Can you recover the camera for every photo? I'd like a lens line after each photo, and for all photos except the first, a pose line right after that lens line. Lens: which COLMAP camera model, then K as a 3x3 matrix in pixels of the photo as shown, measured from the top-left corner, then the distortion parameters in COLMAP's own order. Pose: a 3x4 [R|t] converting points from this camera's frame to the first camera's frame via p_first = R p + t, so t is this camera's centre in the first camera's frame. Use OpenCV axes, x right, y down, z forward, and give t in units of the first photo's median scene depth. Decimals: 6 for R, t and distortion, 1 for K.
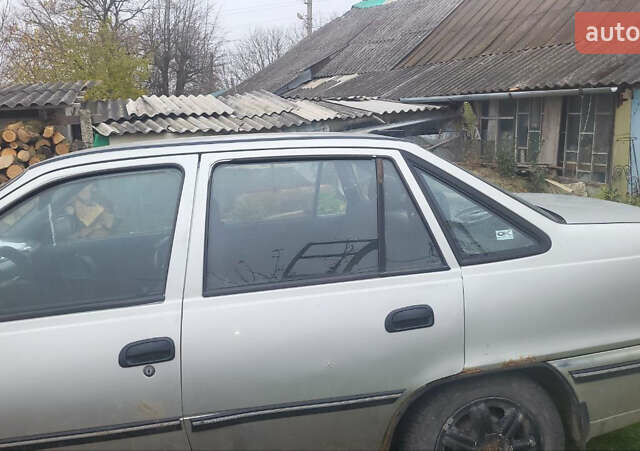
lens RADIAL K [[593.0, 0, 314.5], [0, 593.0, 230.4], [0, 0, 1]] dist [0.038038, 0.000000]
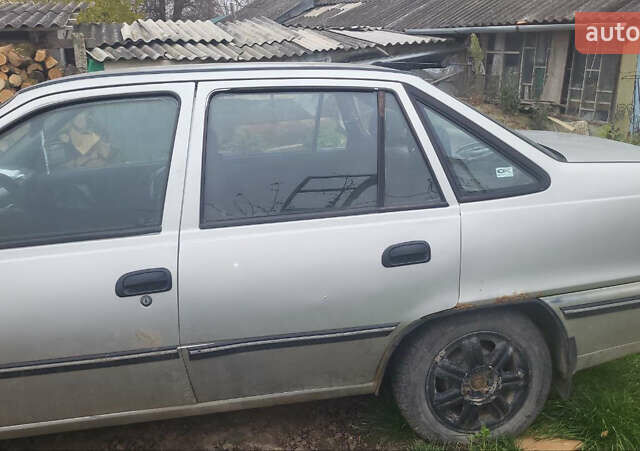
lens RADIAL K [[593.0, 0, 323.8], [0, 593.0, 223.3], [0, 0, 1]] dist [0.038038, 0.000000]
pose [[0.999669, 0.018647, 0.017717, 0.001296], [-0.020302, 0.994943, 0.098373, 0.000589], [-0.015793, -0.098700, 0.994992, 0.006484]]
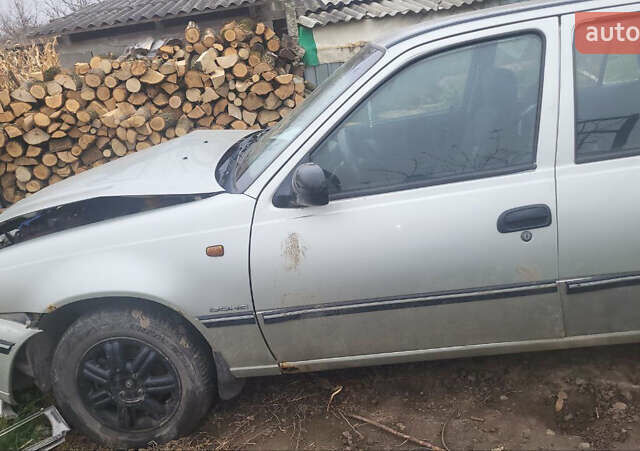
lens RADIAL K [[593.0, 0, 324.0], [0, 593.0, 214.7], [0, 0, 1]] dist [0.038038, 0.000000]
pose [[0.973753, -0.019559, -0.226764, -0.270692], [0.054227, 0.987547, 0.147682, 0.018930], [0.221051, -0.156102, 0.962688, -0.048342]]
